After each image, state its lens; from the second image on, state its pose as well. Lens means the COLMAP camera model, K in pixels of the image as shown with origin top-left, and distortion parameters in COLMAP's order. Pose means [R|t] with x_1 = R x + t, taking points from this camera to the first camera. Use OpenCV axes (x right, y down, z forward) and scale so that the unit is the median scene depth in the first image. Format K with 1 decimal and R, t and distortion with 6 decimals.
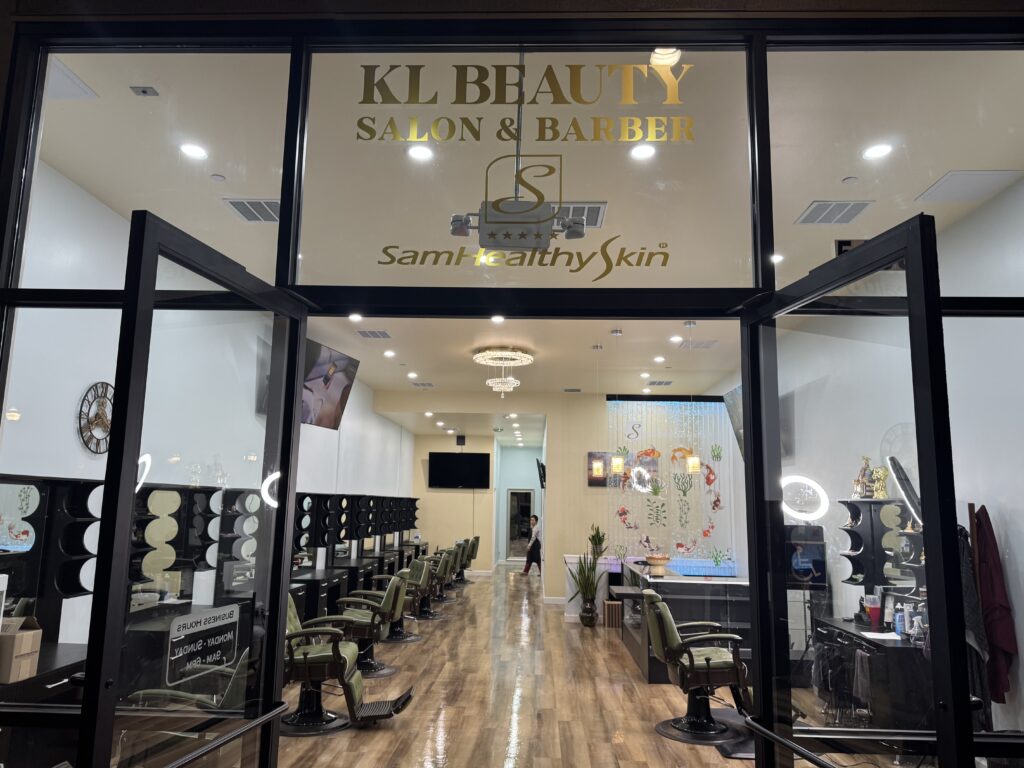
lens RADIAL K [[739.6, 0, 507.2], [0, 739.6, 384.7], [0, 0, 1]] dist [0.112448, -0.123778]
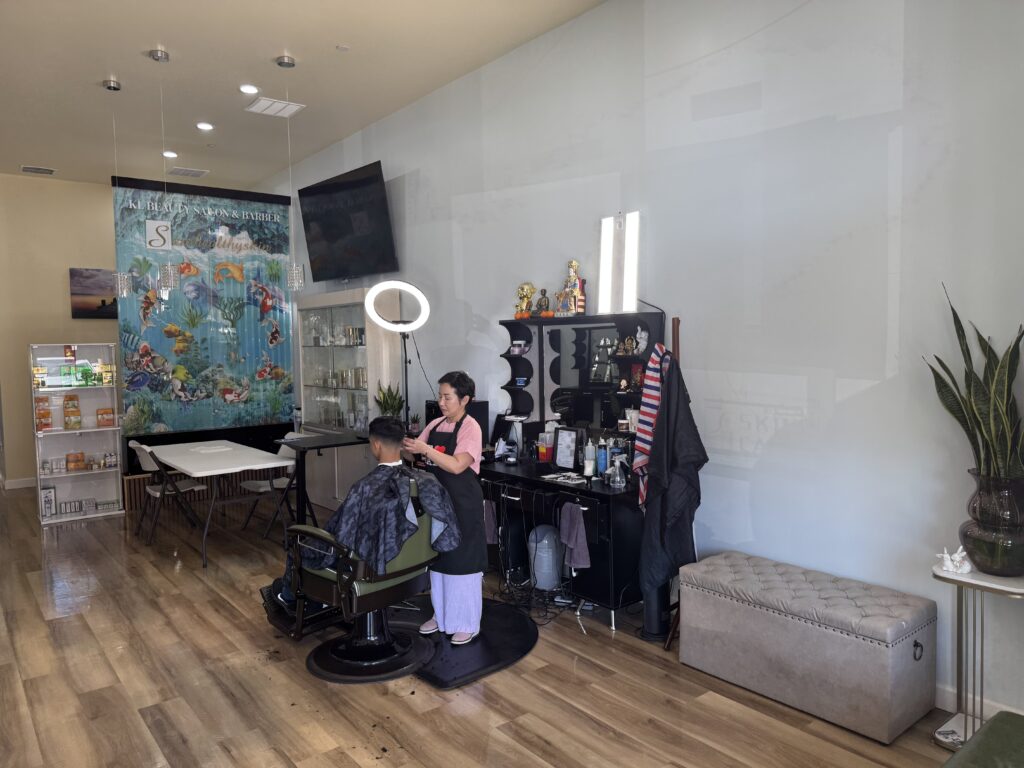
lens RADIAL K [[739.6, 0, 507.2], [0, 739.6, 384.7], [0, 0, 1]] dist [0.112448, -0.123778]
pose [[0.764926, -0.069222, 0.640388, -0.079430], [-0.071385, 0.978974, 0.191088, 0.080988], [-0.640151, -0.191882, 0.743901, 0.484596]]
